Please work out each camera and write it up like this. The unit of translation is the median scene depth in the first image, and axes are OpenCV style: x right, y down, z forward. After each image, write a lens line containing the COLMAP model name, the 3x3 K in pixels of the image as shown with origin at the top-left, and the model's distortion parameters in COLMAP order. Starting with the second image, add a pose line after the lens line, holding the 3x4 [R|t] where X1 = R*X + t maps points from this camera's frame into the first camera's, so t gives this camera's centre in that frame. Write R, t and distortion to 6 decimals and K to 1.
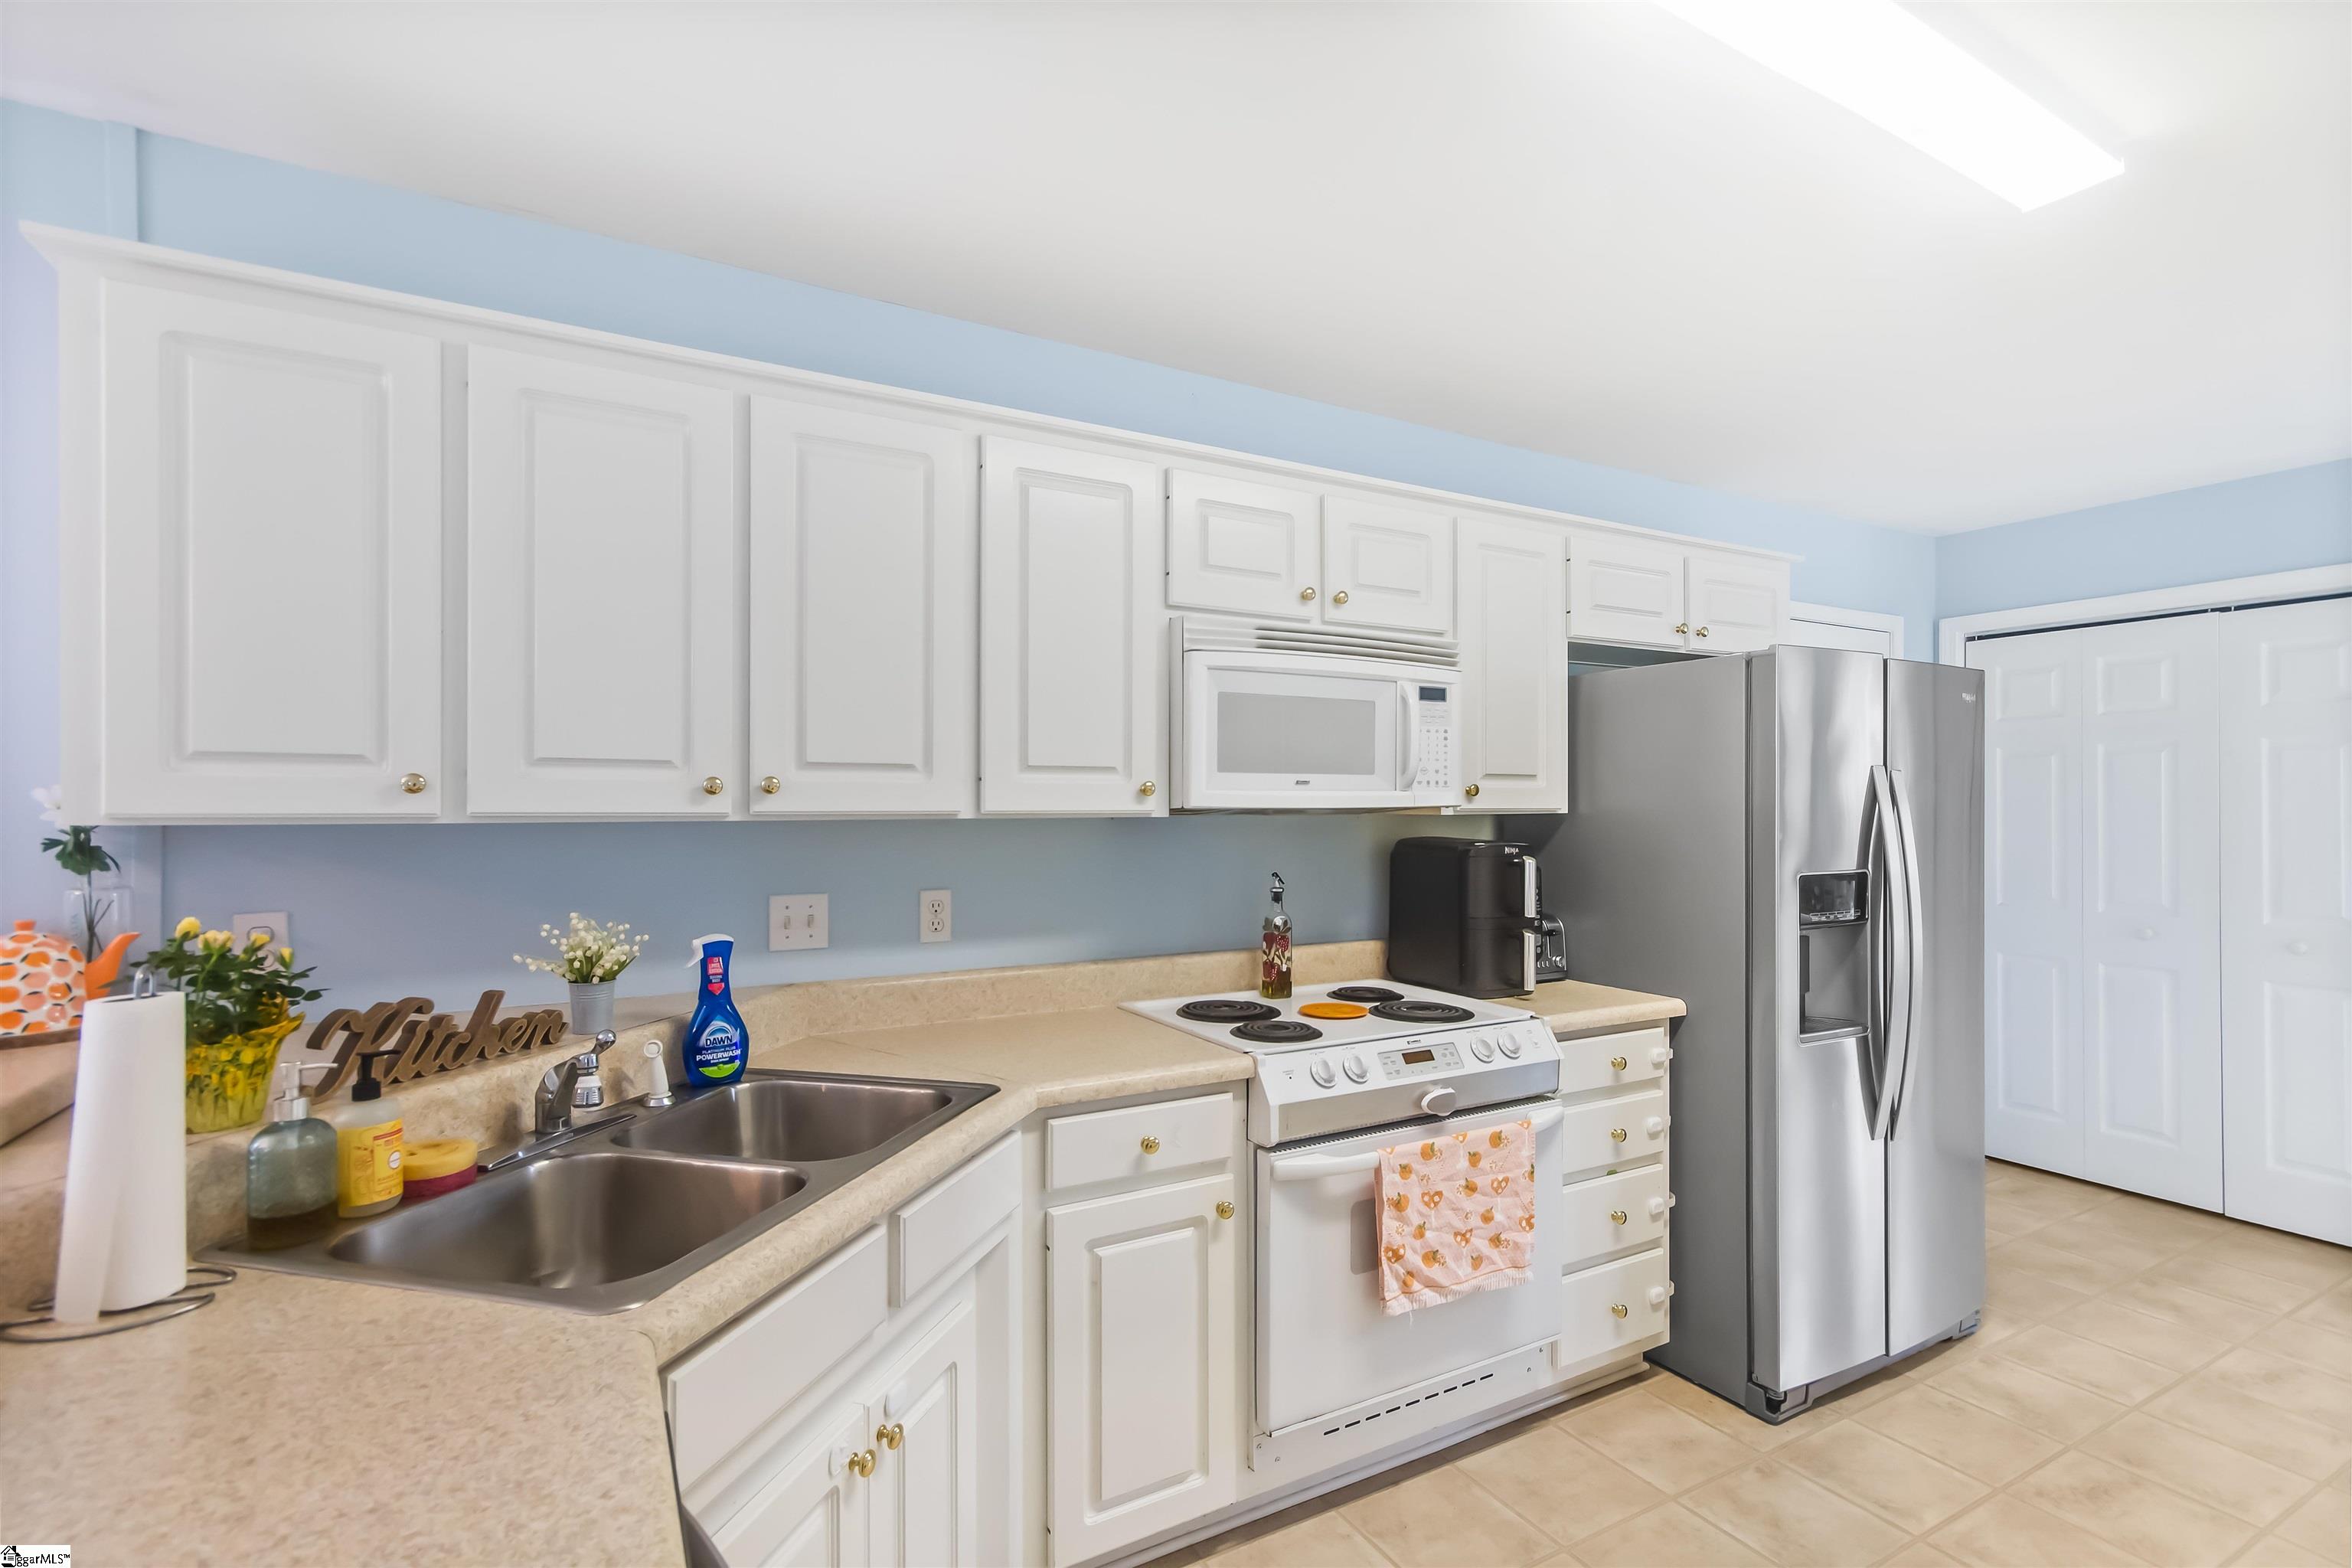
lens RADIAL K [[1100.6, 0, 1180.2], [0, 1100.6, 803.7], [0, 0, 1]] dist [0.002727, 0.000142]
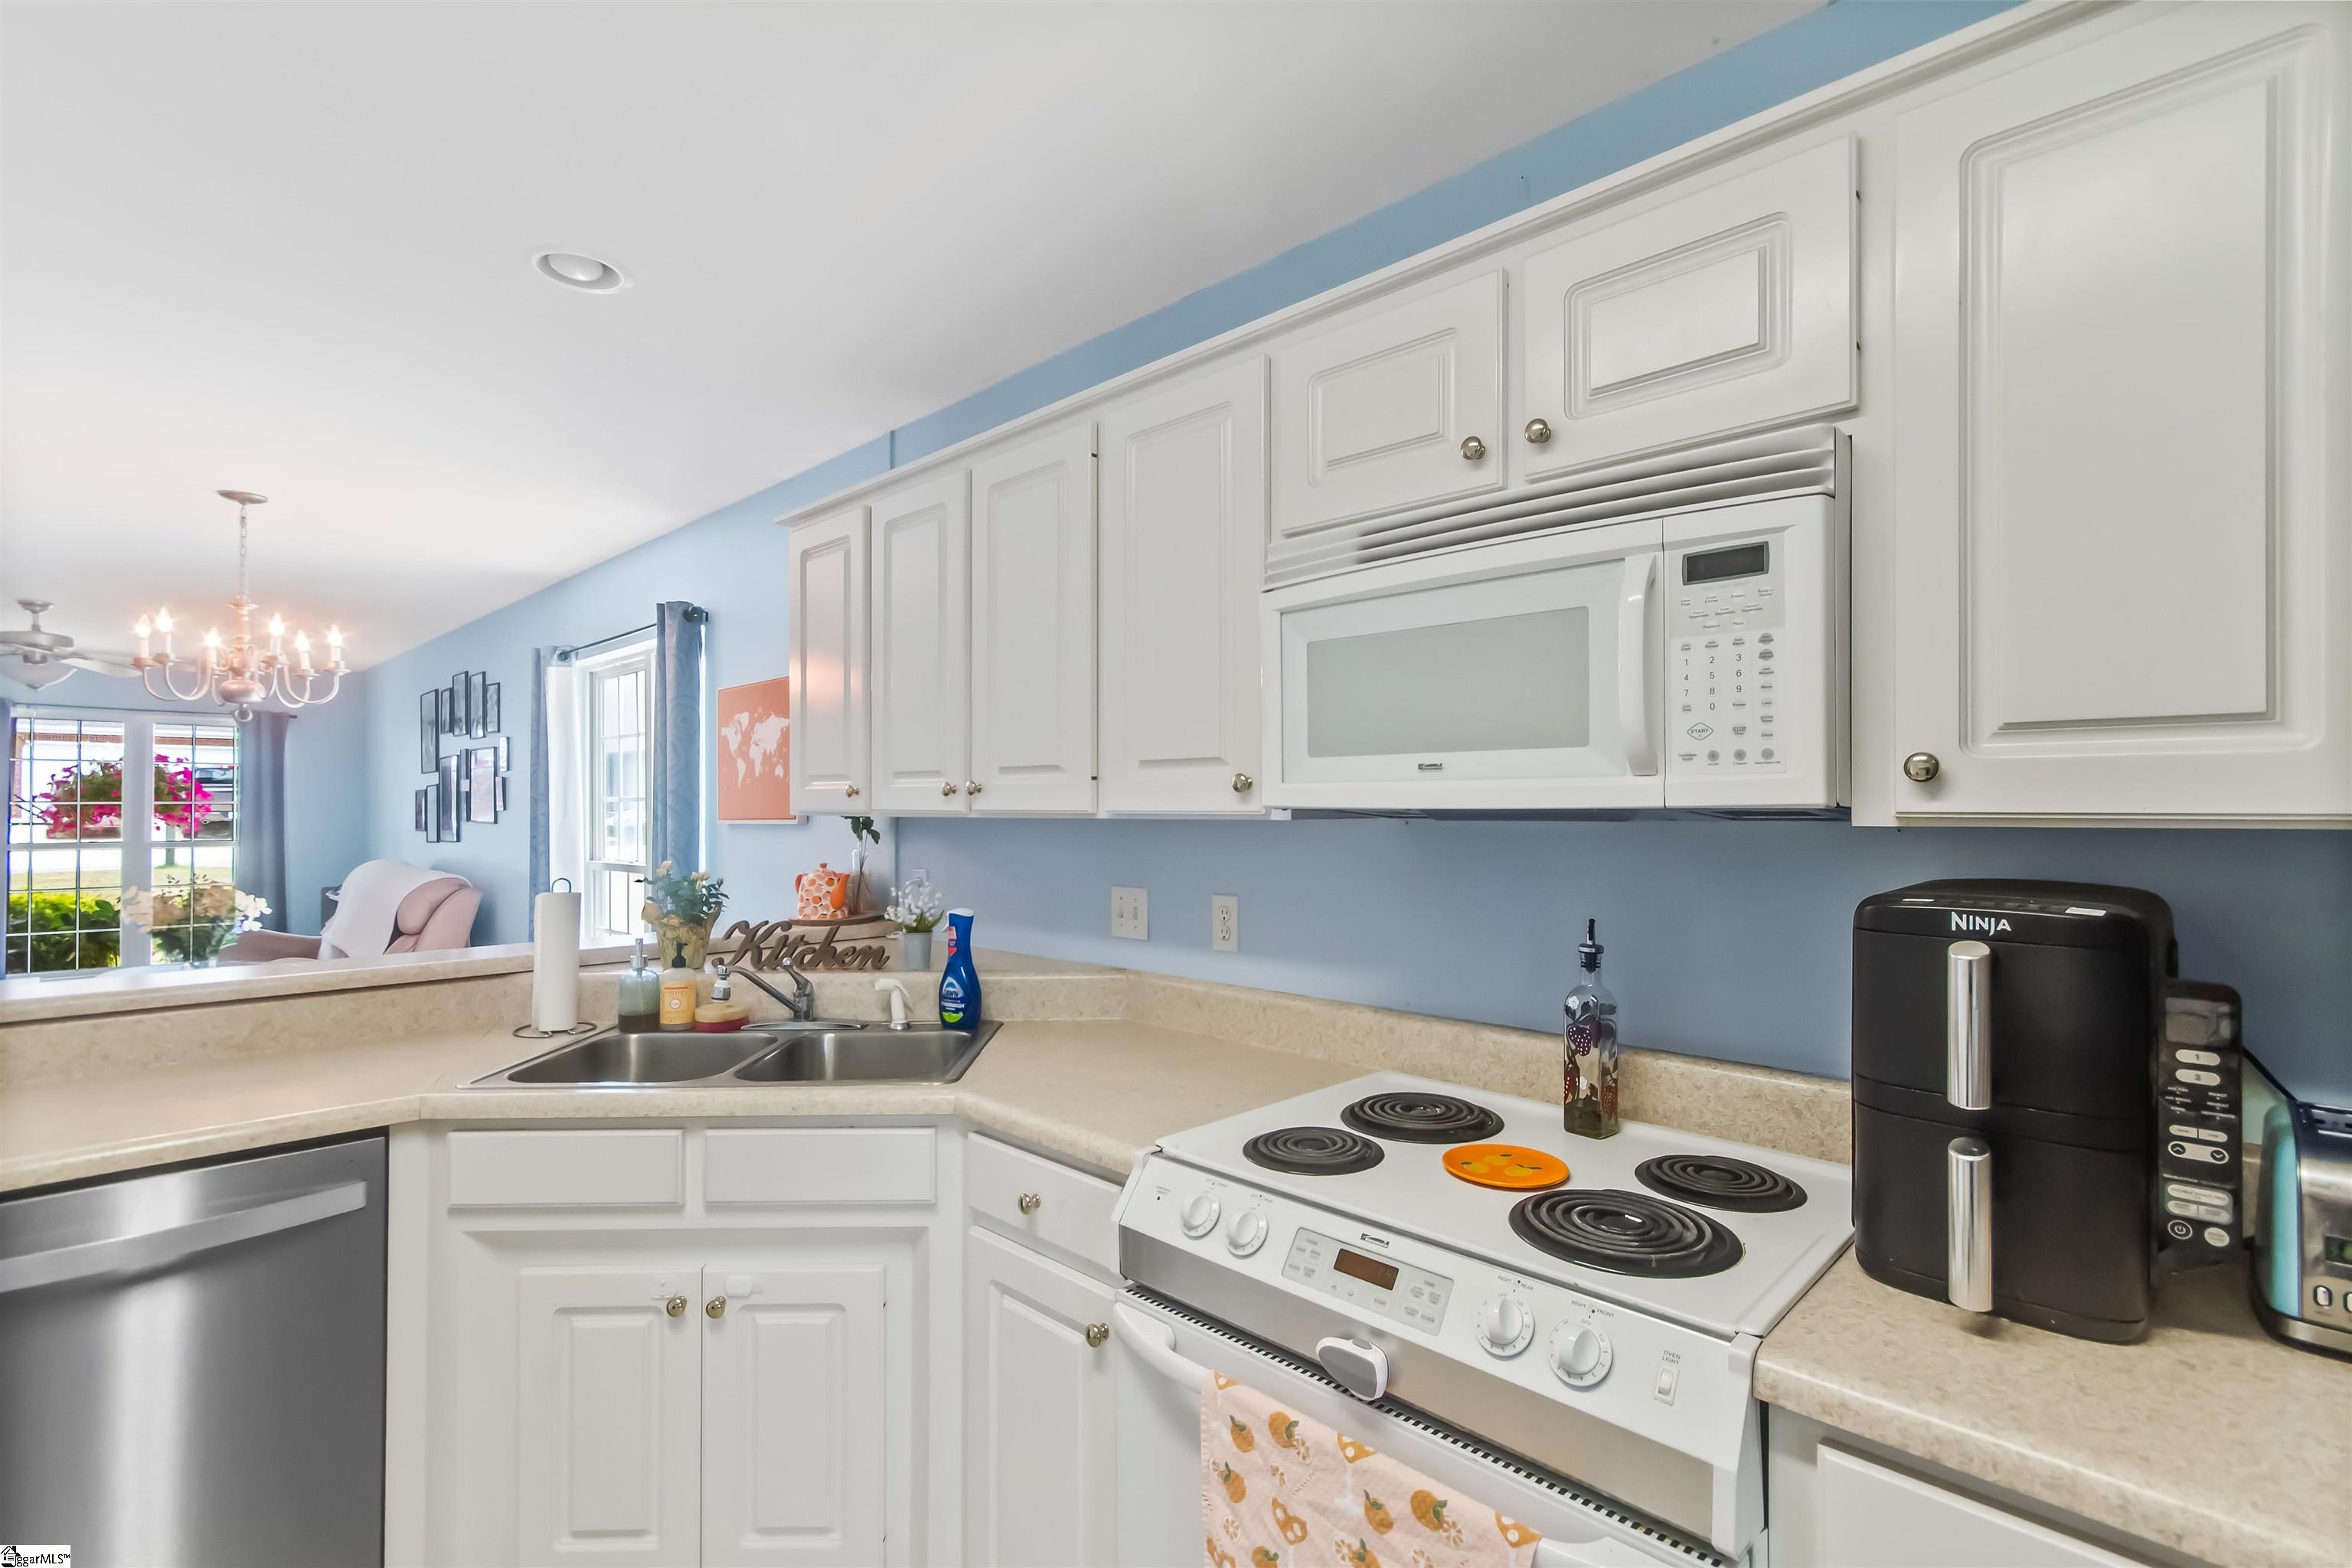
lens RADIAL K [[1086.2, 0, 1180.7], [0, 1086.2, 801.8], [0, 0, 1]] dist [0.014541, 0.000187]
pose [[0.278939, -0.003640, -0.960302, 0.662309], [-0.000261, 0.999992, -0.003866, 0.002364], [0.960309, 0.001329, 0.278936, 0.715712]]
